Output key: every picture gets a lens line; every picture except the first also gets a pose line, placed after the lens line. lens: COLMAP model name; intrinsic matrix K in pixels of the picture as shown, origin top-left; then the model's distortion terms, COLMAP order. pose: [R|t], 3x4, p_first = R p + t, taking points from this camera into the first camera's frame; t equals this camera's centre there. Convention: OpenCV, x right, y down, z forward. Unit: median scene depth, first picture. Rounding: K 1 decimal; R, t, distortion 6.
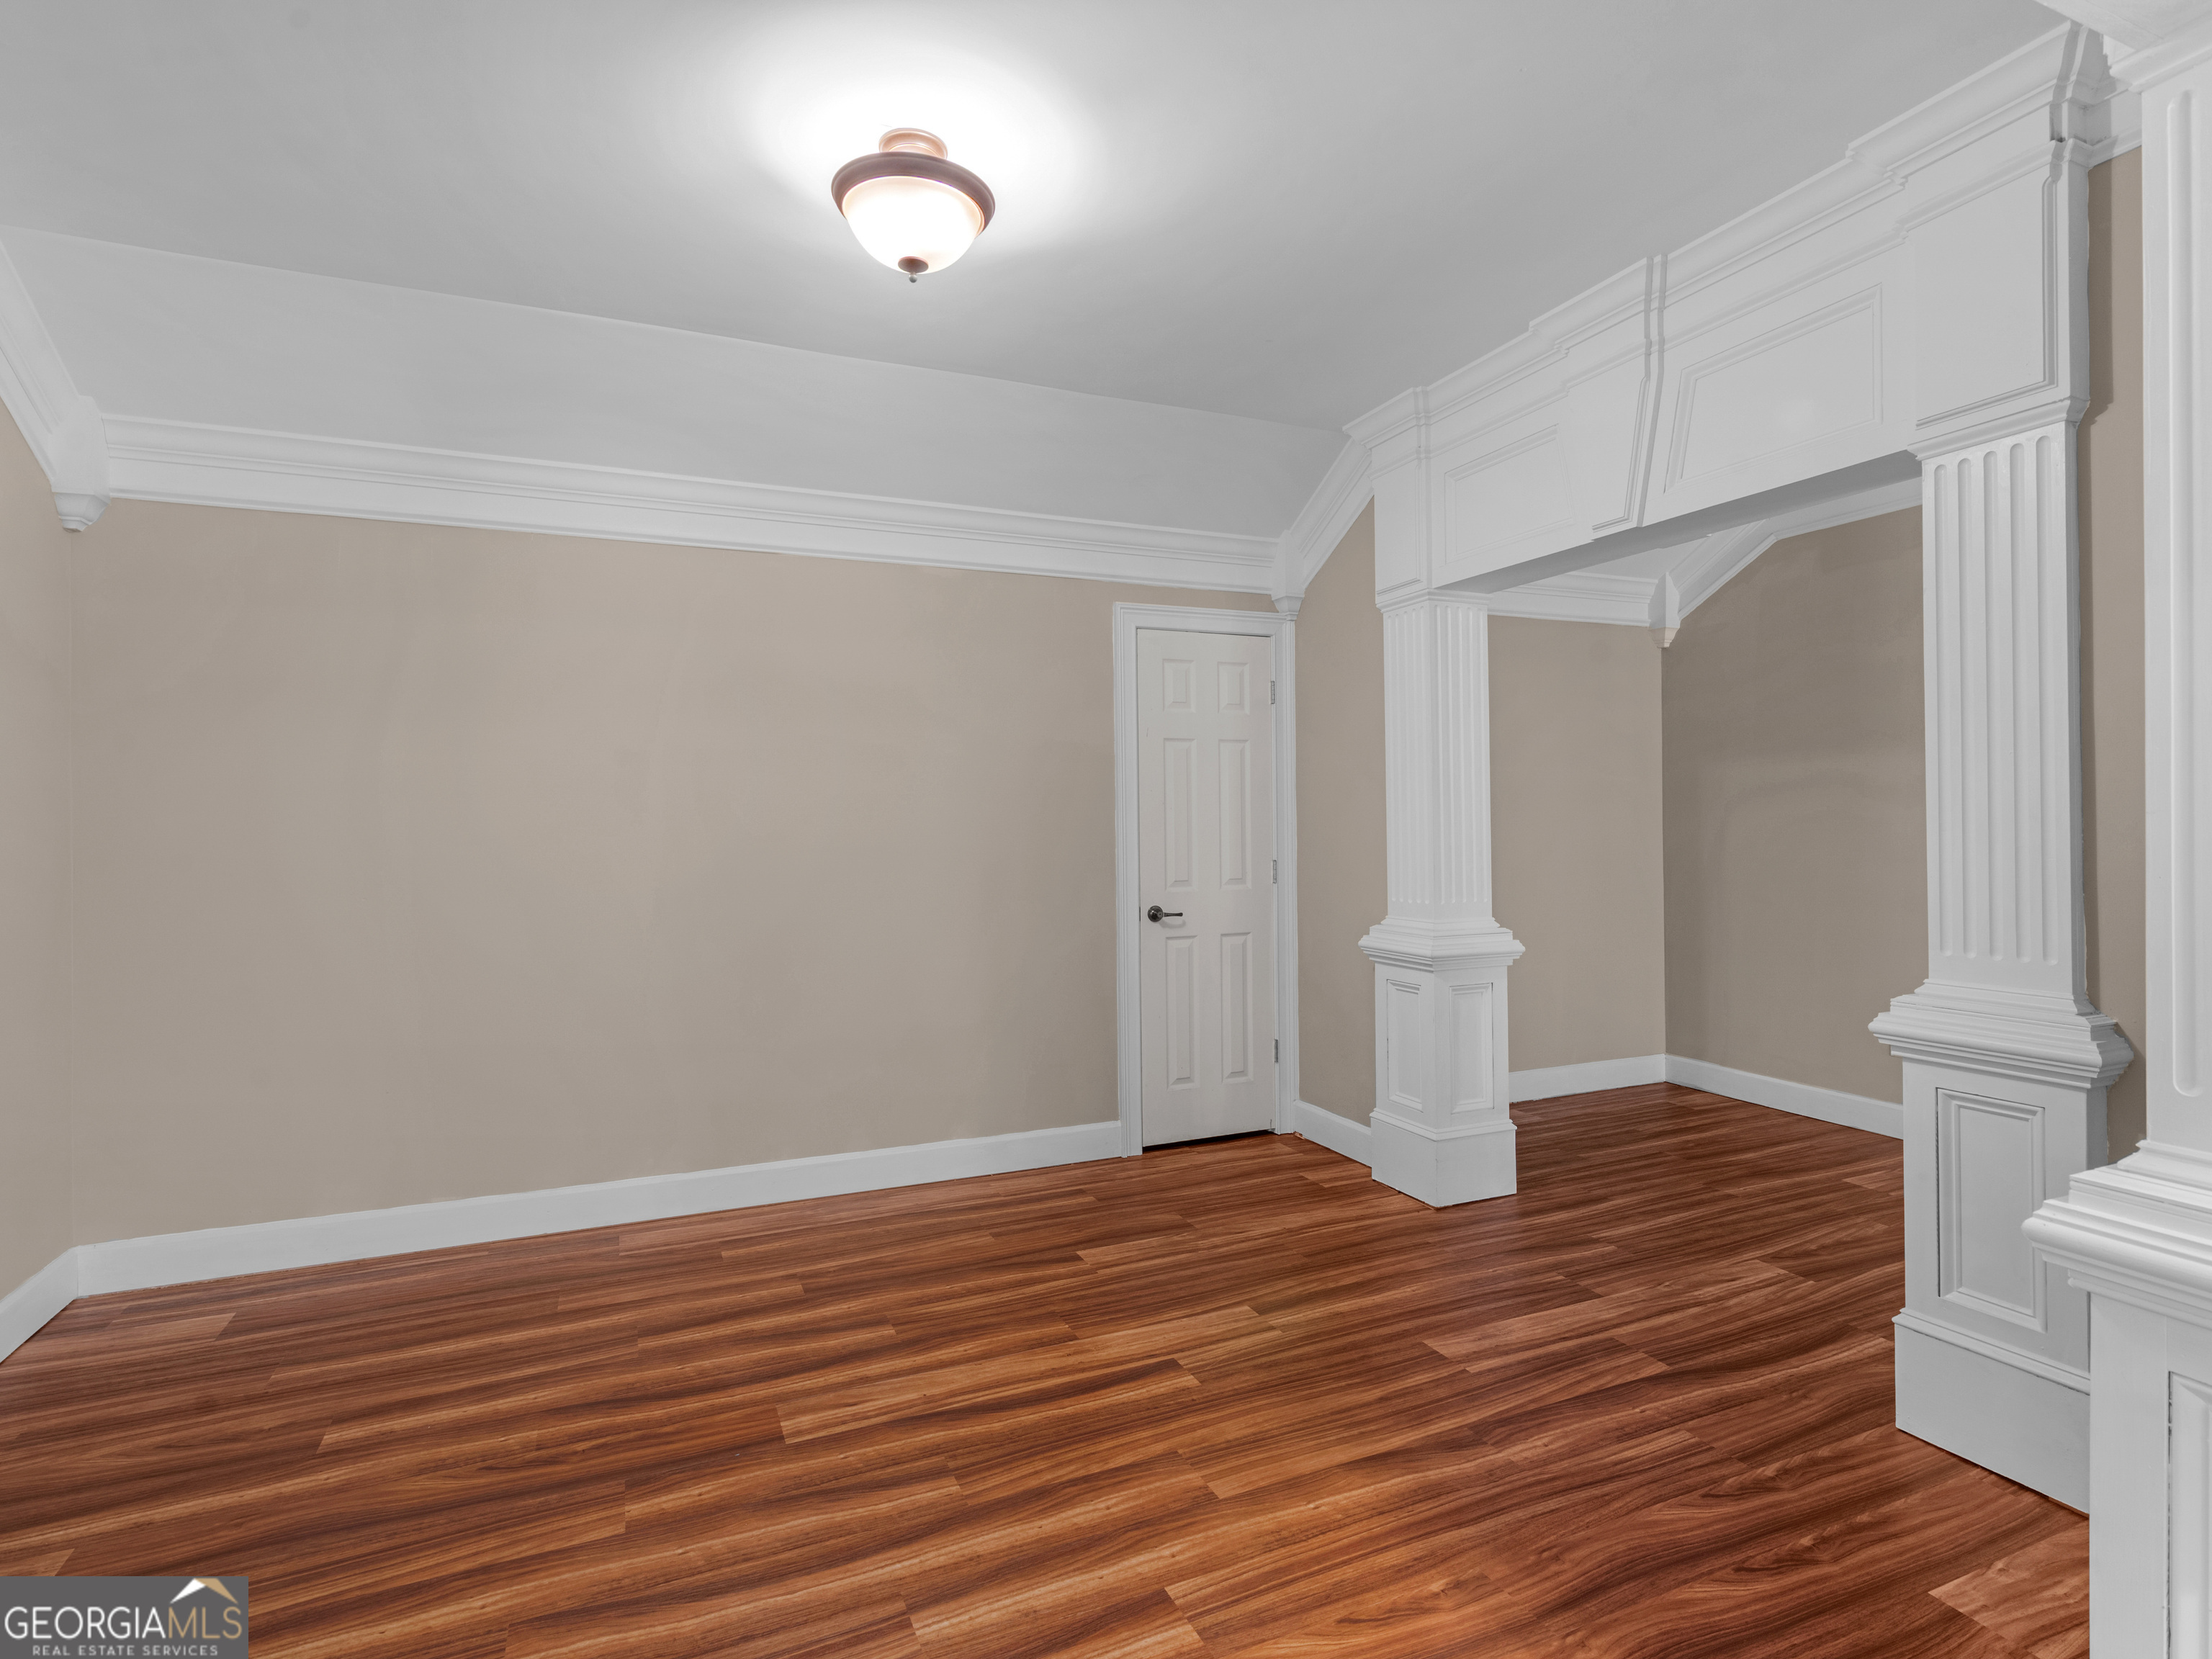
lens RADIAL K [[1145.5, 0, 1136.1], [0, 1145.5, 834.7], [0, 0, 1]] dist [0.002118, -0.000686]
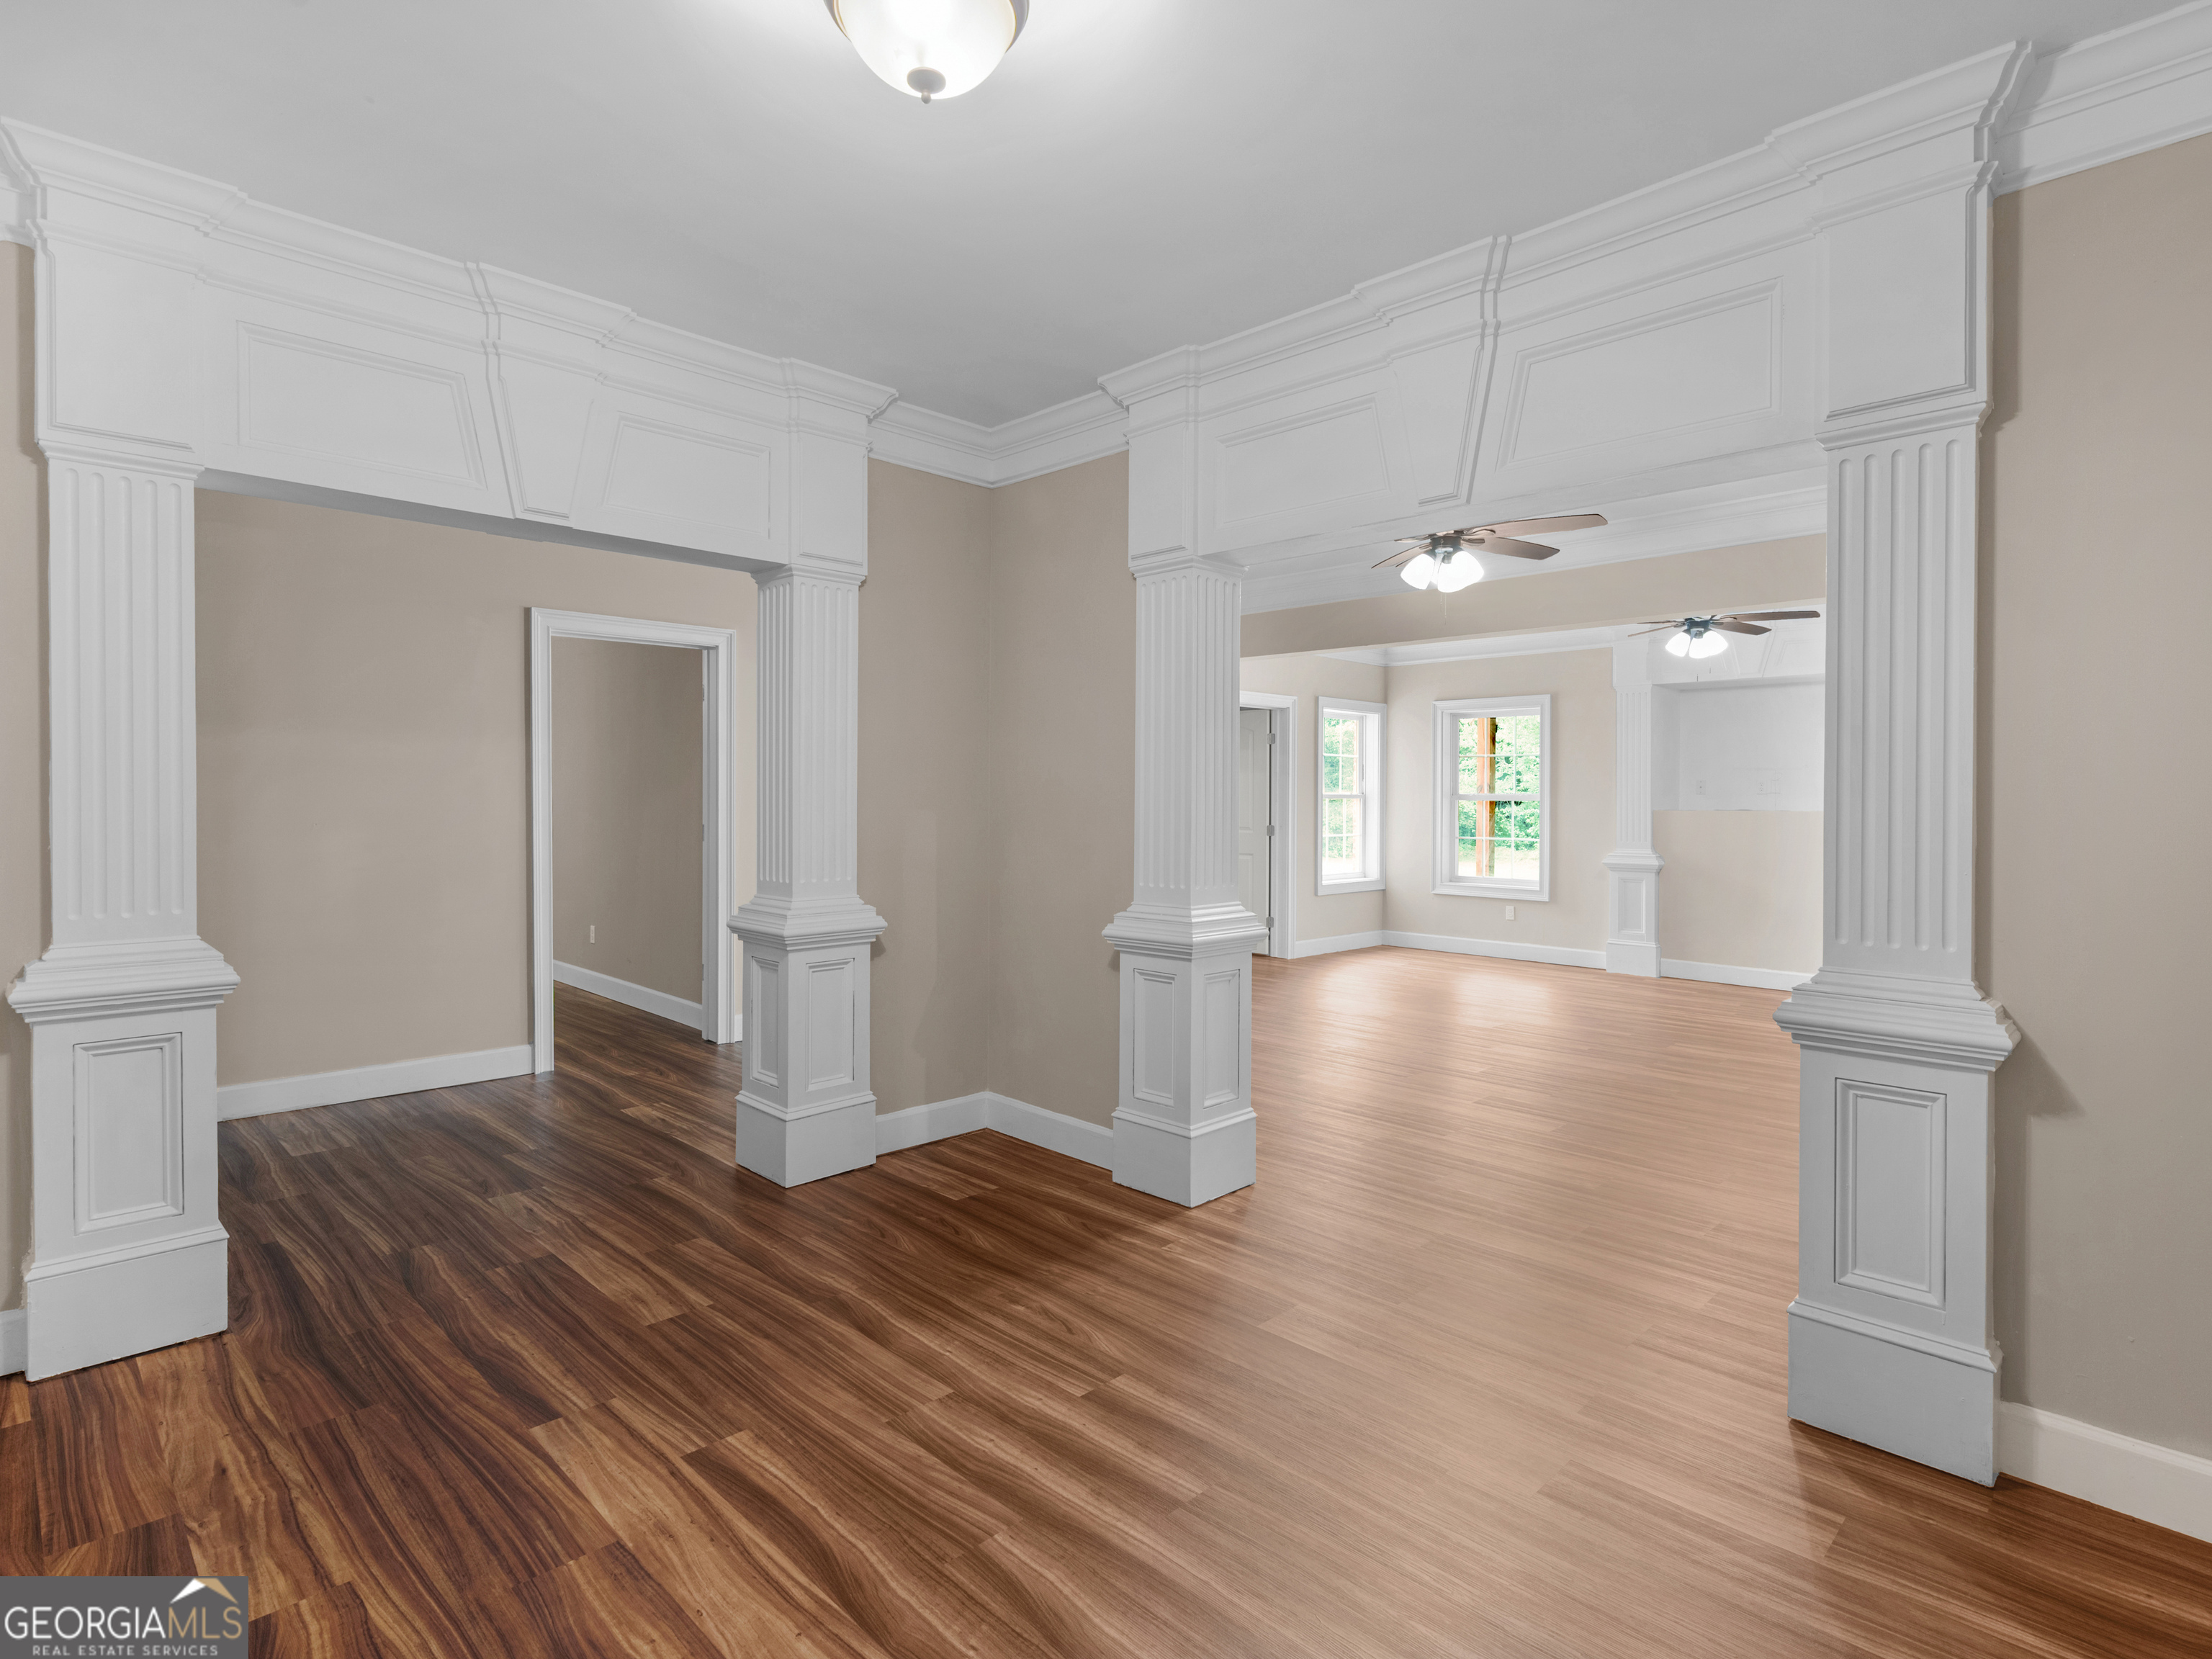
lens RADIAL K [[1145.5, 0, 1136.1], [0, 1145.5, 834.7], [0, 0, 1]] dist [0.002118, -0.000686]
pose [[-0.377960, -0.025151, 0.925480, -0.818234], [0.004165, 0.999575, 0.028866, -0.003635], [-0.925813, 0.014764, -0.377694, 0.993355]]
